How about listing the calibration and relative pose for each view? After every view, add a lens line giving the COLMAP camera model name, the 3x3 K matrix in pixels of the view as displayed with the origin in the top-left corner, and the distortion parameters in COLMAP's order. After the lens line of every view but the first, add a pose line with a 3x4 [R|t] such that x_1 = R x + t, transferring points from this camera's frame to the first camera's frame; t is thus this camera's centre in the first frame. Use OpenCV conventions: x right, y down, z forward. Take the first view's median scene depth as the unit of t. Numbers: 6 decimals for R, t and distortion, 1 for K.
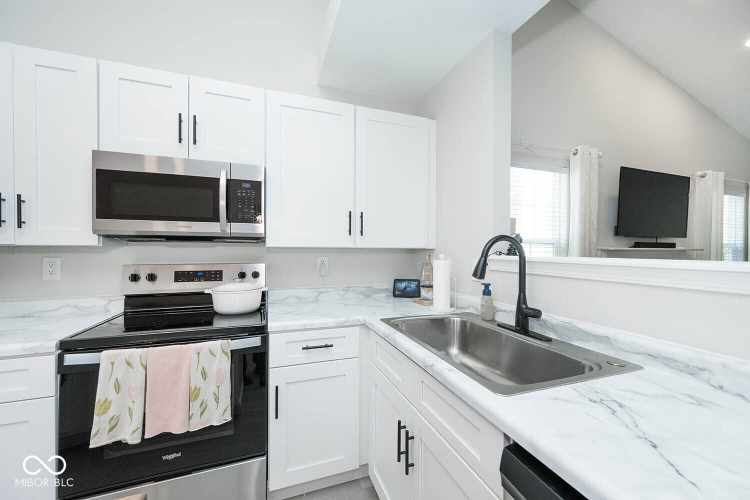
lens RADIAL K [[296.0, 0, 375.9], [0, 296.0, 248.3], [0, 0, 1]] dist [0.003611, 0.000677]
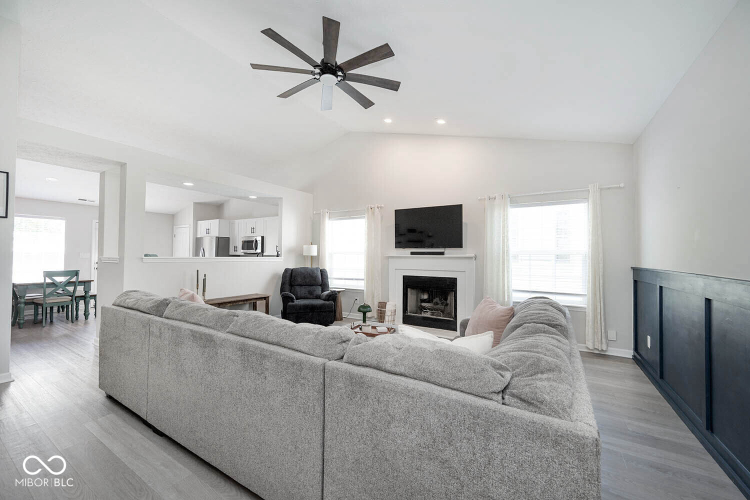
lens RADIAL K [[296.0, 0, 371.9], [0, 296.0, 250.9], [0, 0, 1]] dist [0.003611, 0.000677]
pose [[0.618995, -0.014954, -0.785253, 4.024004], [-0.006231, 0.999694, -0.023950, 0.030537], [0.785370, 0.019718, 0.618712, -0.395586]]
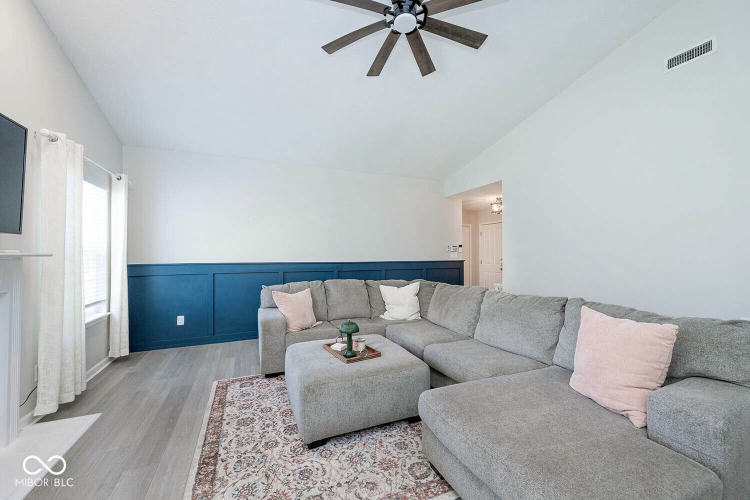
lens RADIAL K [[296.0, 0, 374.0], [0, 296.0, 252.7], [0, 0, 1]] dist [0.003611, 0.000677]
pose [[-0.053077, 0.000511, 0.998590, 0.961946], [0.001872, 0.999998, -0.000412, 0.002702], [-0.998589, 0.001847, -0.053078, 0.783273]]
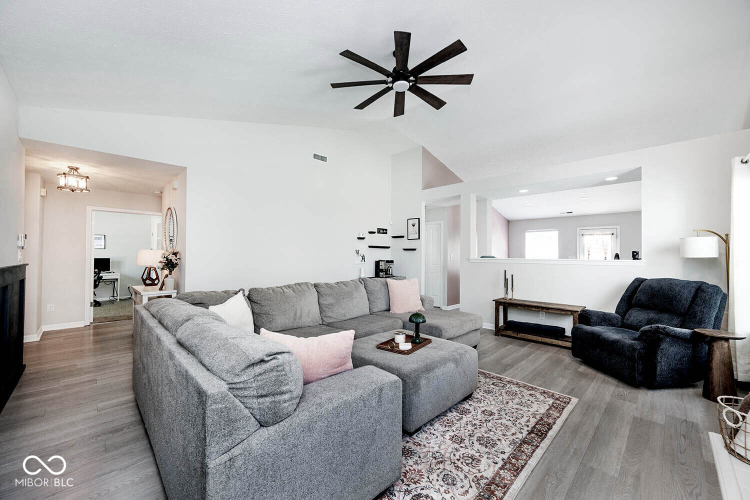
lens RADIAL K [[296.0, 0, 369.2], [0, 296.0, 252.5], [0, 0, 1]] dist [0.003611, 0.000677]
pose [[-0.915994, -0.012575, -0.400995, 3.342031], [-0.010617, 0.999918, -0.007105, 0.007370], [0.401051, -0.002250, -0.916053, 2.257519]]
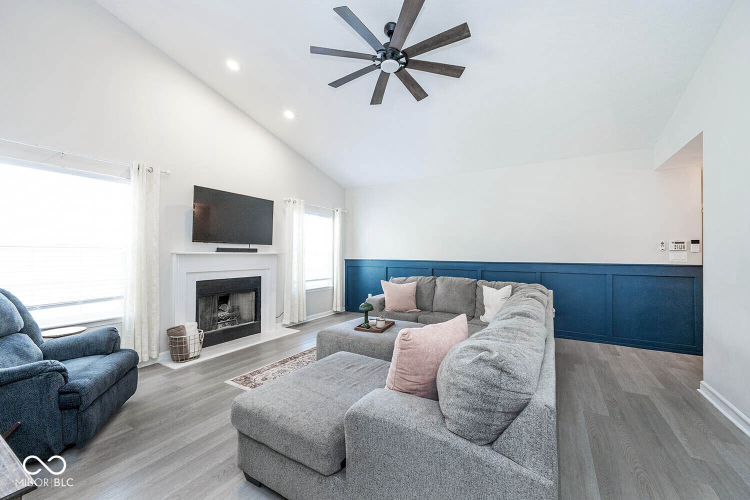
lens RADIAL K [[296.0, 0, 373.8], [0, 296.0, 251.1], [0, 0, 1]] dist [0.003611, 0.000677]
pose [[0.780654, 0.002049, 0.624960, 1.205260], [0.001506, 0.999986, -0.005159, 0.000687], [-0.624962, 0.004969, 0.780639, -0.763777]]
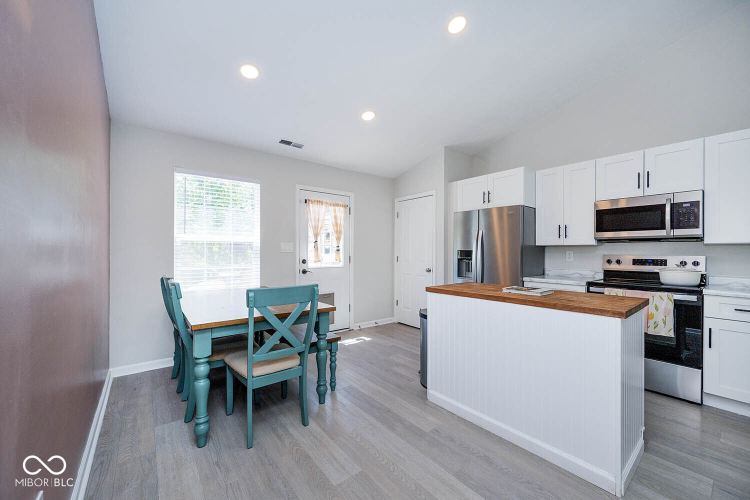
lens RADIAL K [[296.0, 0, 373.4], [0, 296.0, 253.1], [0, 0, 1]] dist [0.003611, 0.000677]
pose [[0.320057, 0.003160, -0.947393, 0.534080], [0.001161, 0.999992, 0.003728, 0.037463], [0.947398, -0.002293, 0.320051, -1.094605]]
